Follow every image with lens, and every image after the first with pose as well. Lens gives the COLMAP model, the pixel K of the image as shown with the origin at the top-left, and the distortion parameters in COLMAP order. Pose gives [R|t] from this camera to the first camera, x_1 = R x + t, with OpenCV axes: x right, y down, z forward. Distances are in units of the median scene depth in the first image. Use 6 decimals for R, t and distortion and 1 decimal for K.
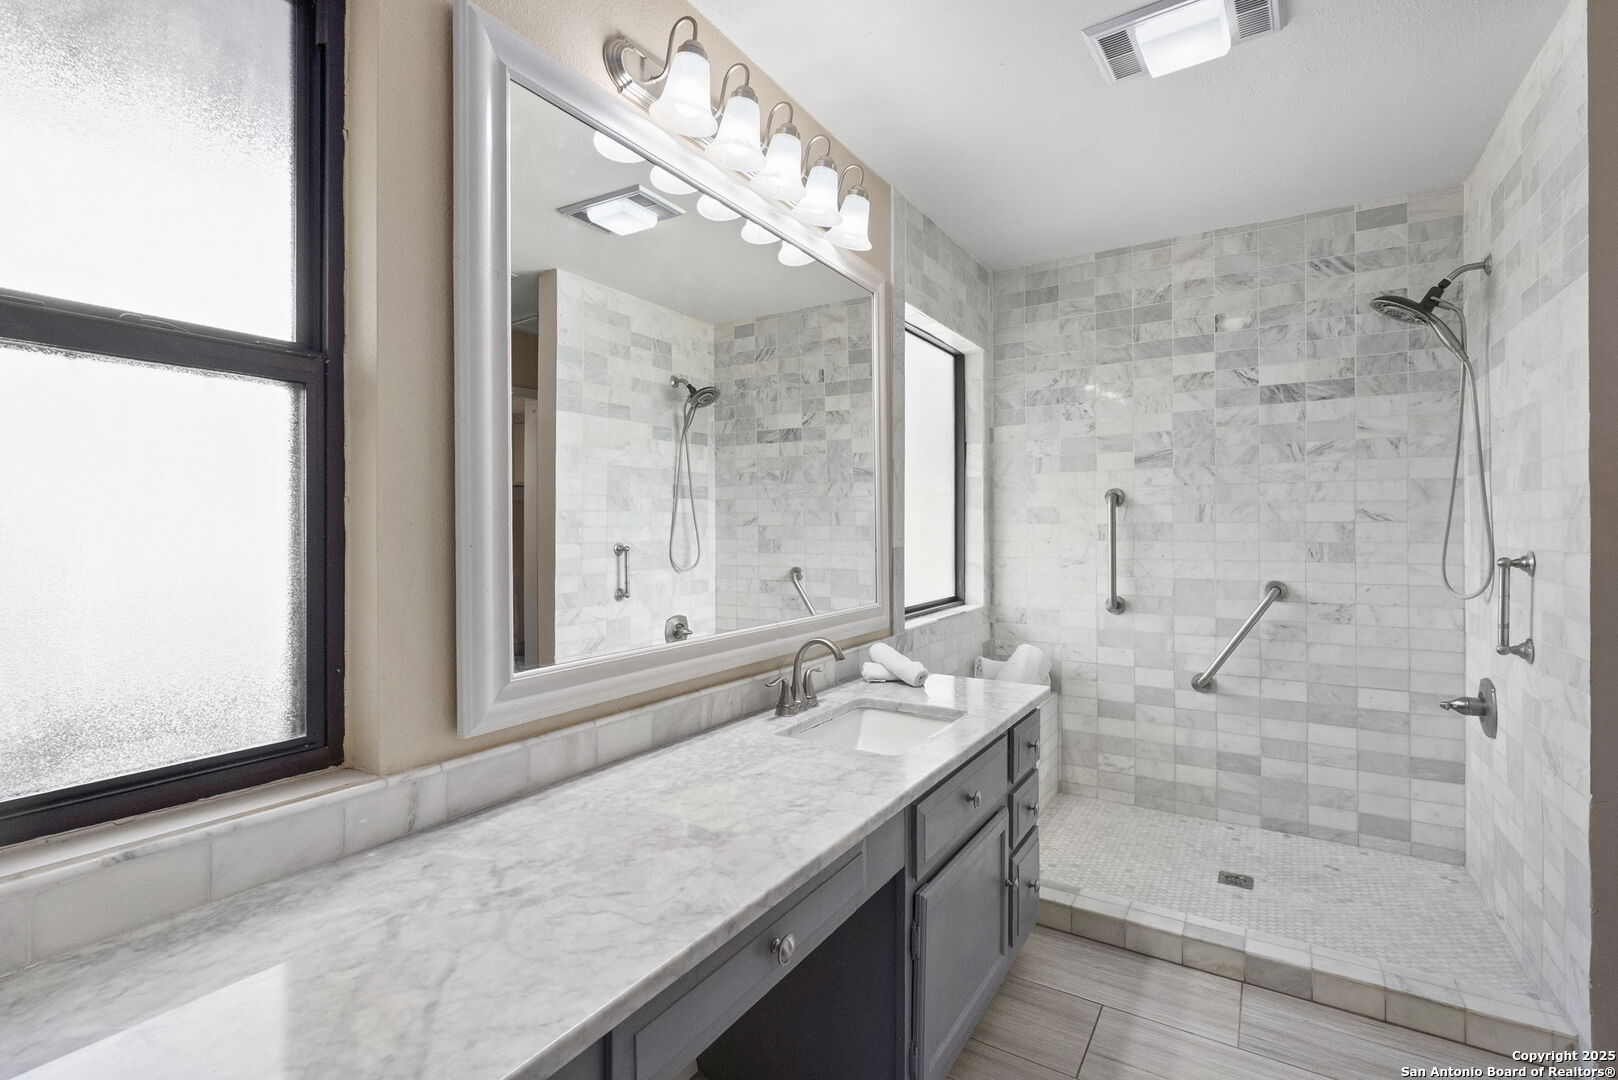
lens RADIAL K [[718.5, 0, 821.8], [0, 718.5, 532.5], [0, 0, 1]] dist [-0.002996, 0.000067]
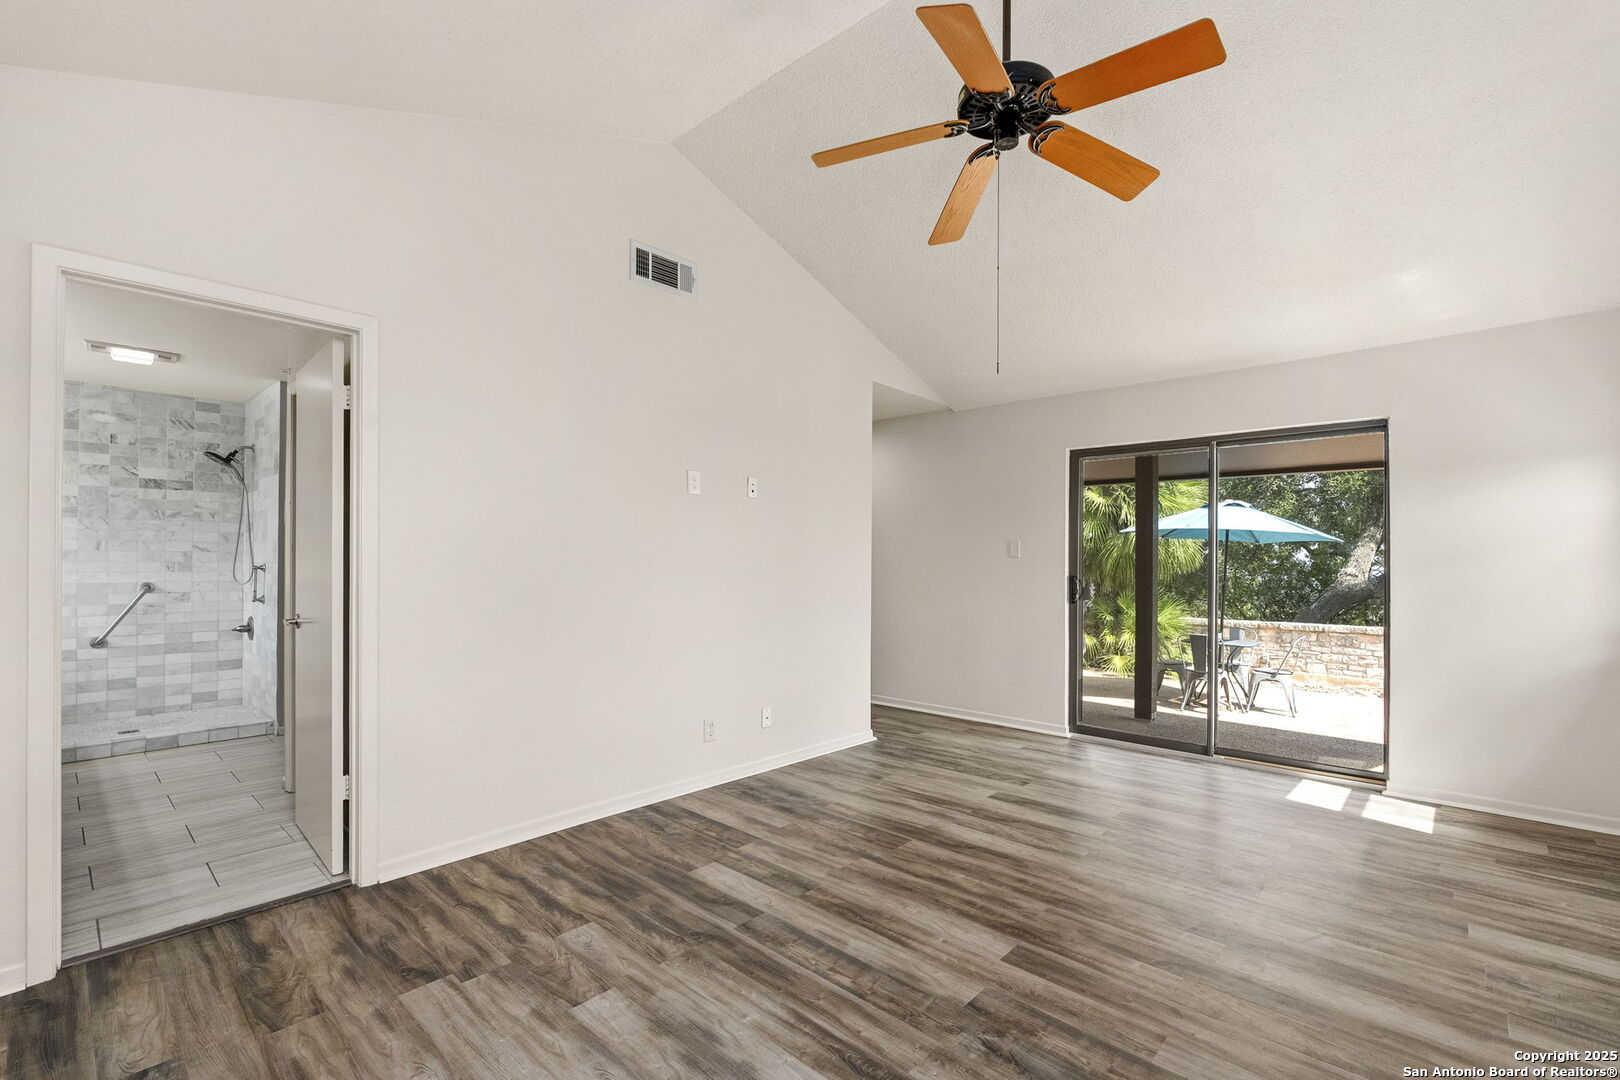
lens RADIAL K [[719.4, 0, 822.0], [0, 719.4, 550.8], [0, 0, 1]] dist [-0.002996, 0.000067]
pose [[0.176891, 0.017153, 0.984081, -0.935219], [-0.000377, 0.999849, -0.017360, 0.017260], [-0.984230, 0.002699, 0.176871, -1.108743]]
